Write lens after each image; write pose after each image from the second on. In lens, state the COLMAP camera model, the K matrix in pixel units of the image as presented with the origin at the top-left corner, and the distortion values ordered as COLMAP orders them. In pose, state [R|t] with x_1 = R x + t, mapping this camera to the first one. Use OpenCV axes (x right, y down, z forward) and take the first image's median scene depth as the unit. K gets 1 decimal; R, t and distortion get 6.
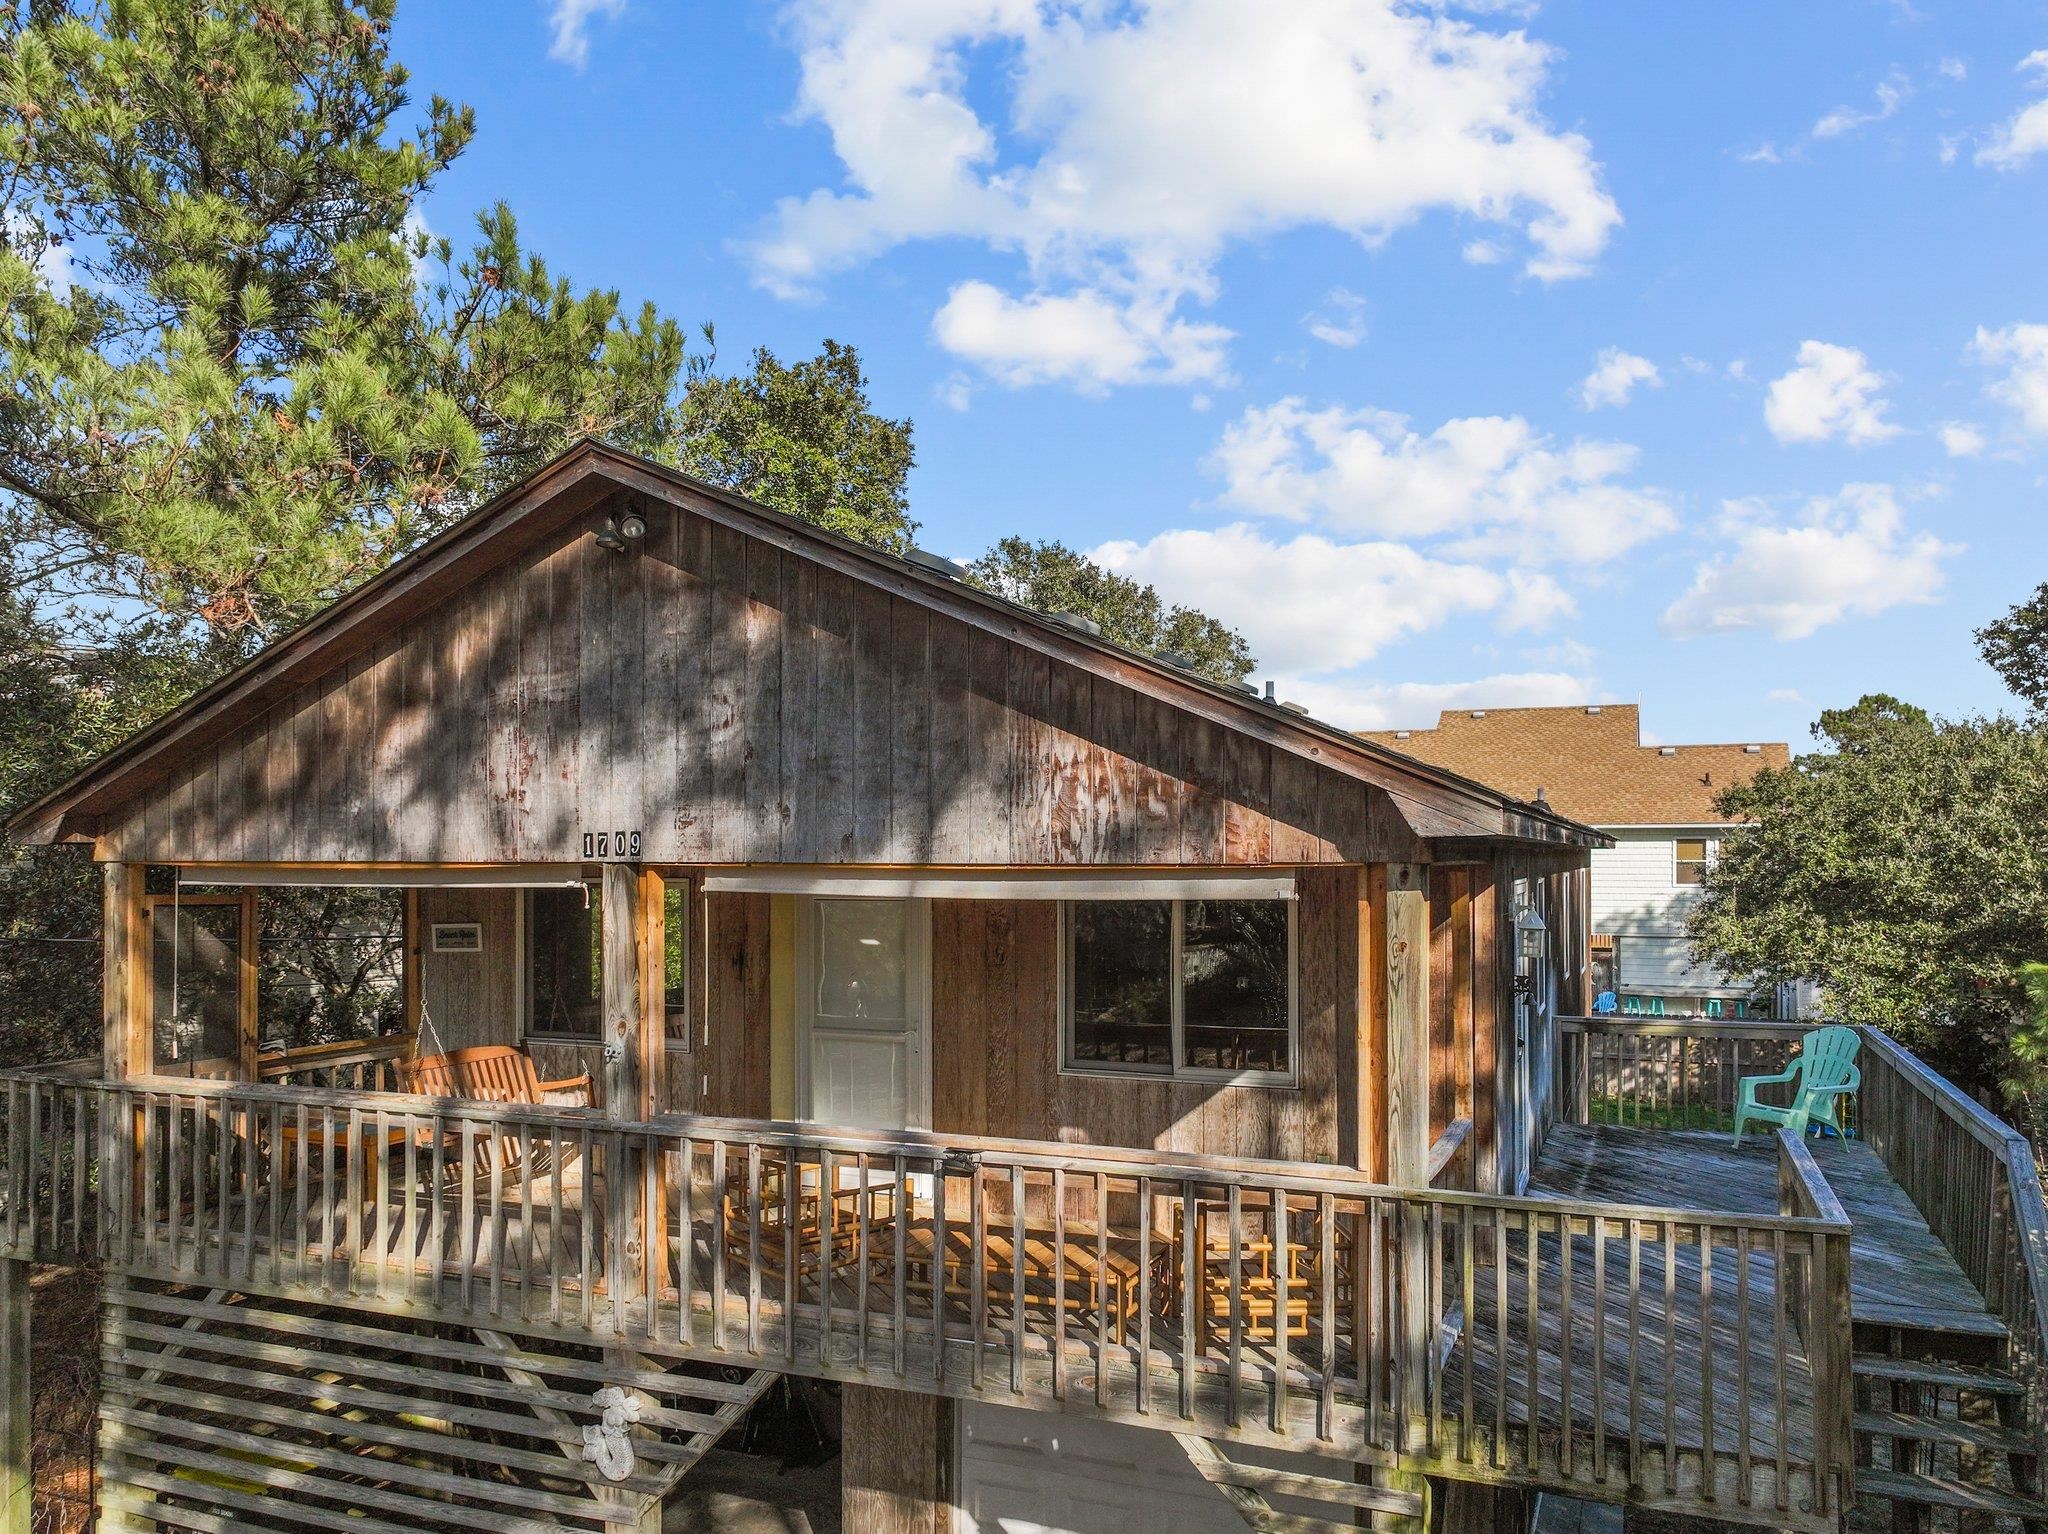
lens RADIAL K [[1497.4, 0, 1032.3], [0, 1497.4, 844.9], [0, 0, 1]] dist [0.003995, 0.009204]
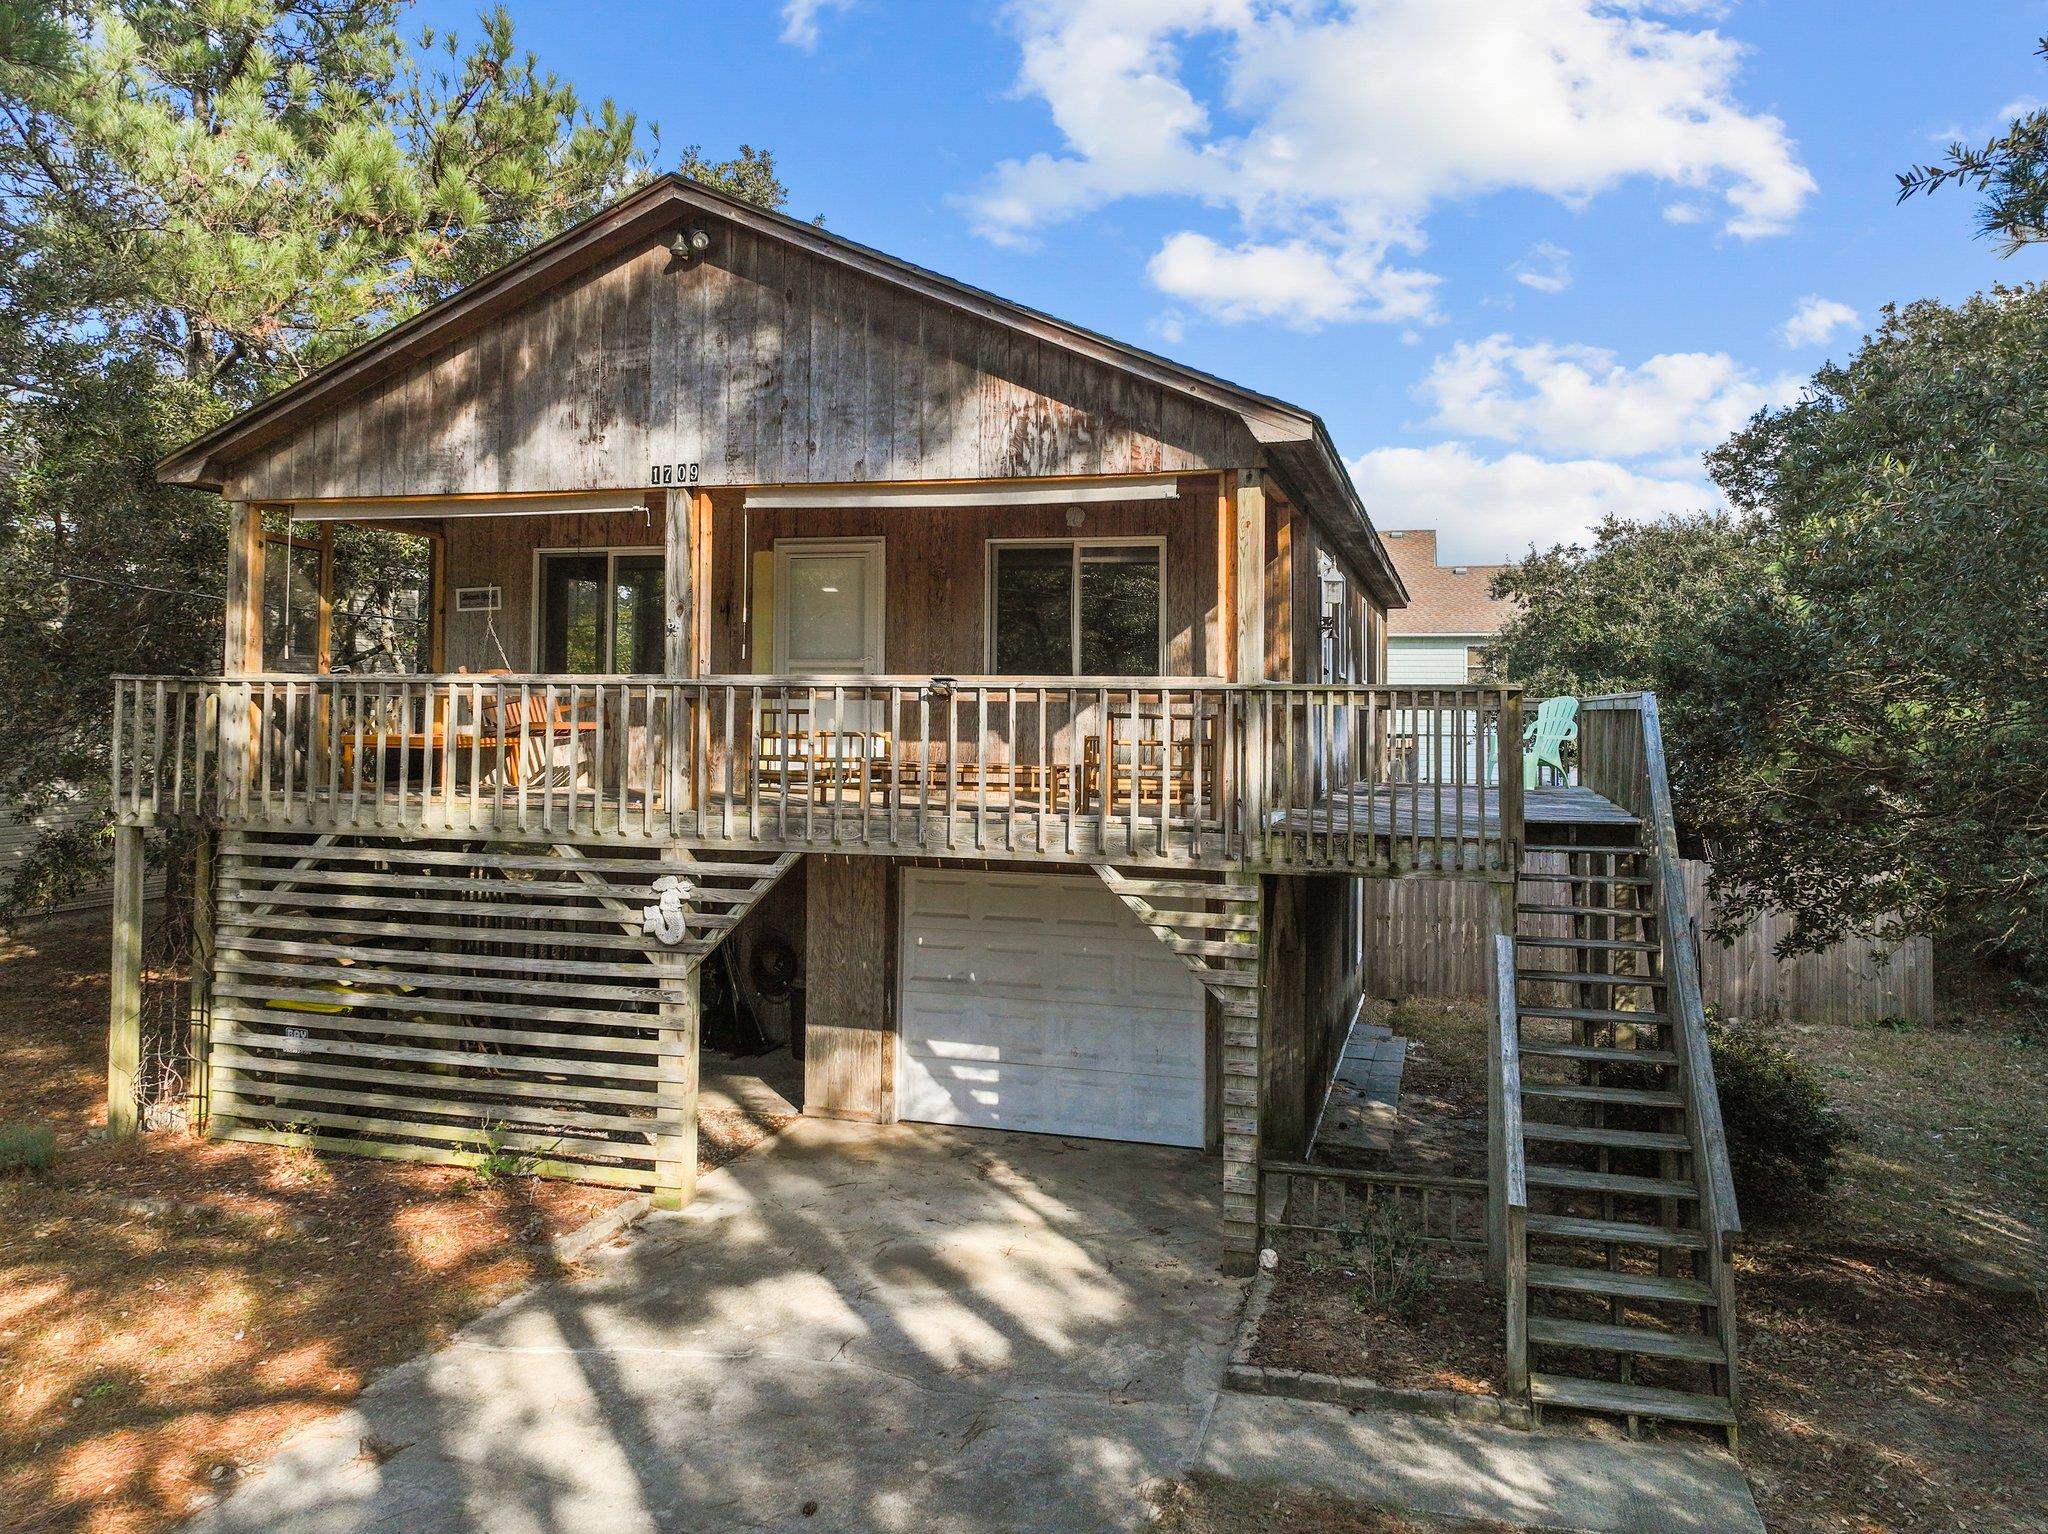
lens RADIAL K [[1483.4, 0, 1046.6], [0, 1483.4, 629.0], [0, 0, 1]] dist [0.002074, 0.003126]
pose [[0.992802, 0.014268, 0.118916, -0.106070], [-0.010228, 0.999352, -0.034514, 0.185044], [-0.119331, 0.033050, 0.992304, -0.370277]]
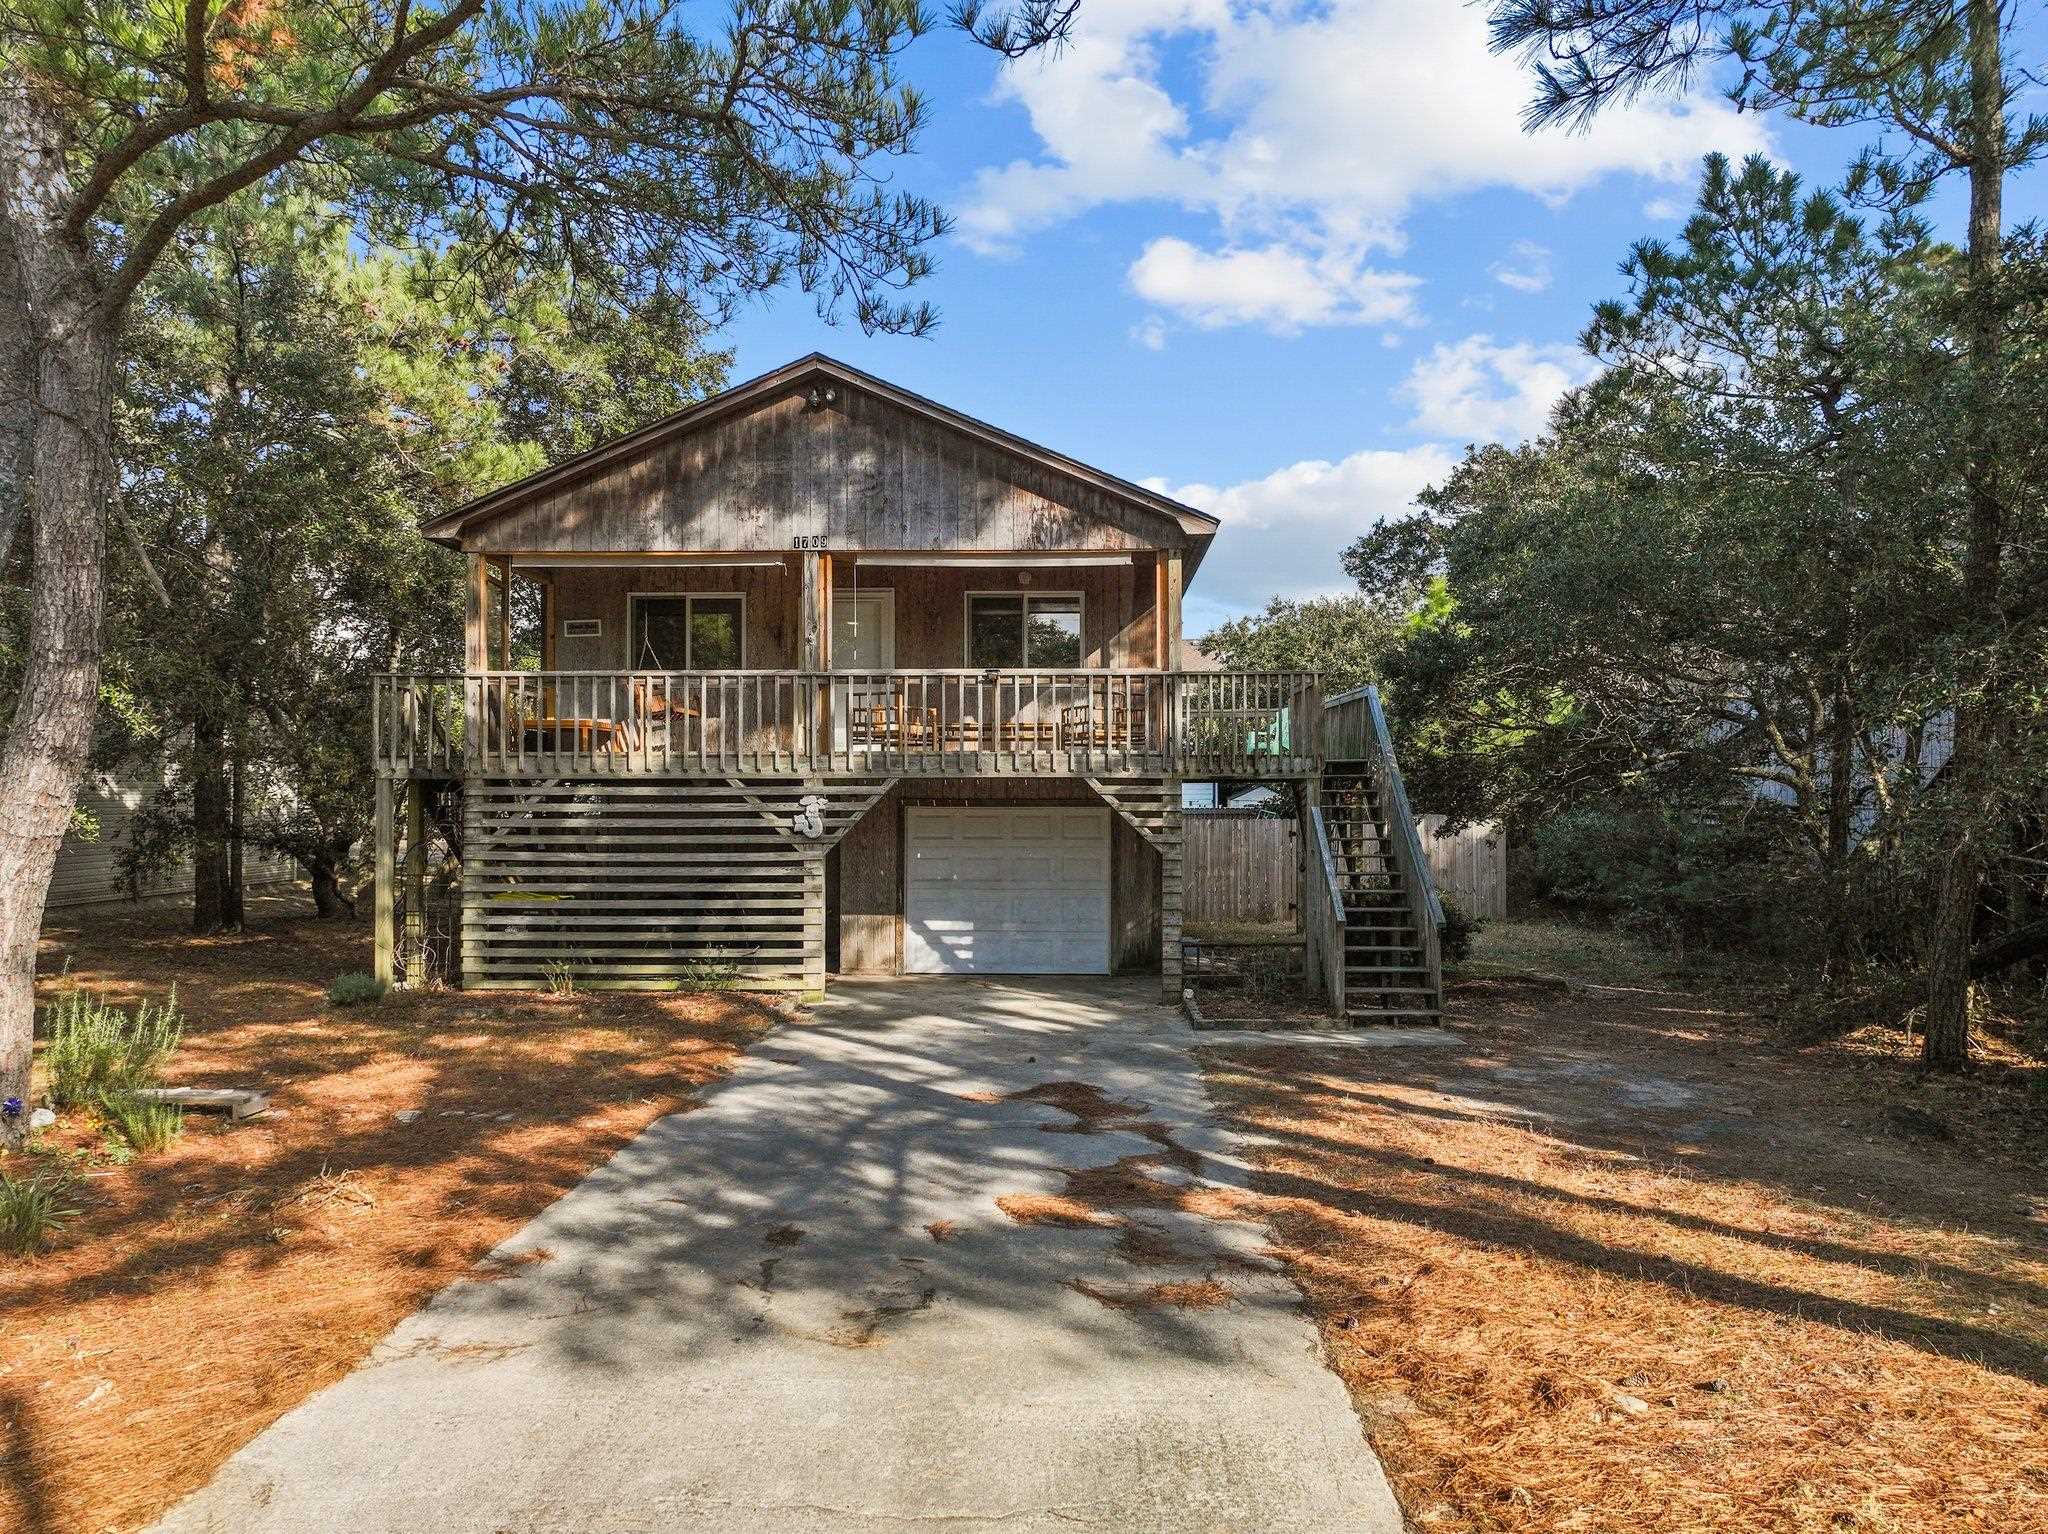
lens RADIAL K [[1491.6, 0, 1031.5], [0, 1491.6, 756.6], [0, 0, 1]] dist [0.004888, 0.005769]
pose [[0.934320, 0.010131, 0.356292, -0.750655], [-0.003724, 0.999819, -0.018662, 0.348444], [-0.356416, 0.016110, 0.934188, -1.108406]]
